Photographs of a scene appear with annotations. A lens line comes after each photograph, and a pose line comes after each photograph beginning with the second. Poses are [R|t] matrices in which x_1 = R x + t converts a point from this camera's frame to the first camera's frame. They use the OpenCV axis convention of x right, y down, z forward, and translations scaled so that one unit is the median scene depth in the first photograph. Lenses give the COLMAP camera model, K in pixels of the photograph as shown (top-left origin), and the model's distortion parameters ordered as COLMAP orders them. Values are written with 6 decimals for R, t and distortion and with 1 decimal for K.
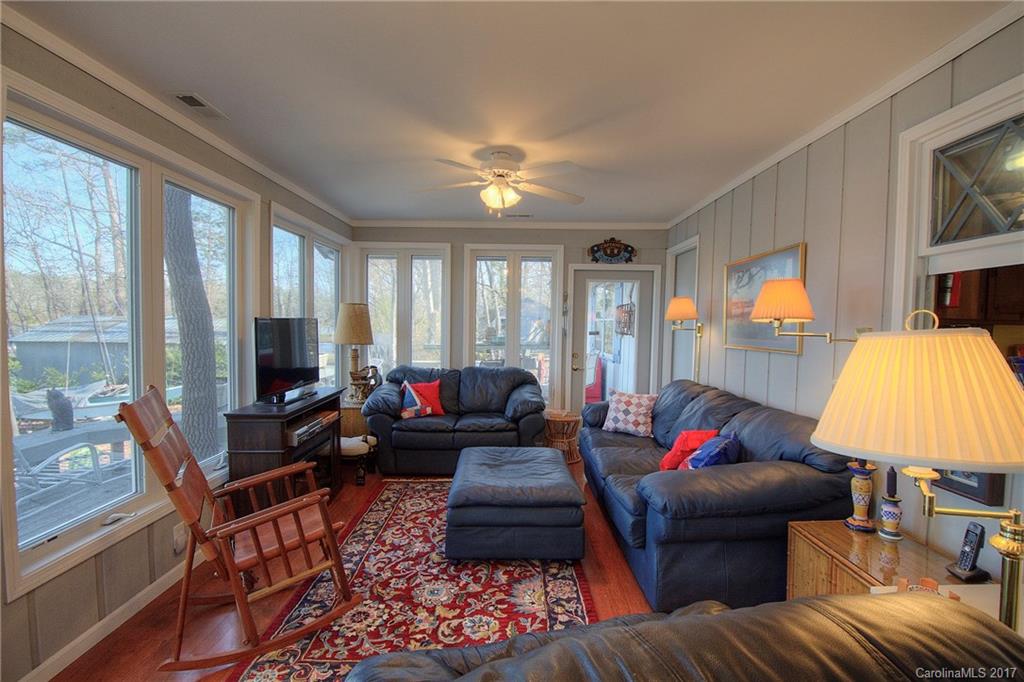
lens RADIAL K [[461.2, 0, 506.9], [0, 461.2, 345.6], [0, 0, 1]] dist [-0.002421, -0.001715]
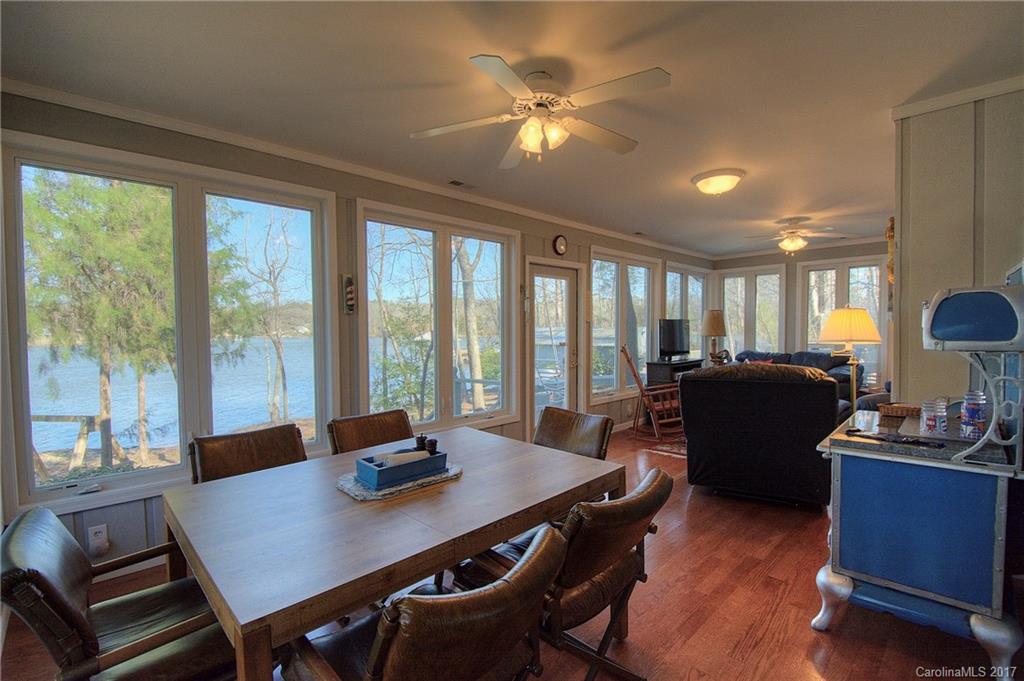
lens RADIAL K [[461.2, 0, 502.3], [0, 461.2, 345.9], [0, 0, 1]] dist [-0.002421, -0.001715]
pose [[0.703409, 0.002118, -0.710782, 0.288130], [-0.017123, 0.999756, -0.013965, 0.067207], [0.710579, 0.021994, 0.703273, -0.636112]]
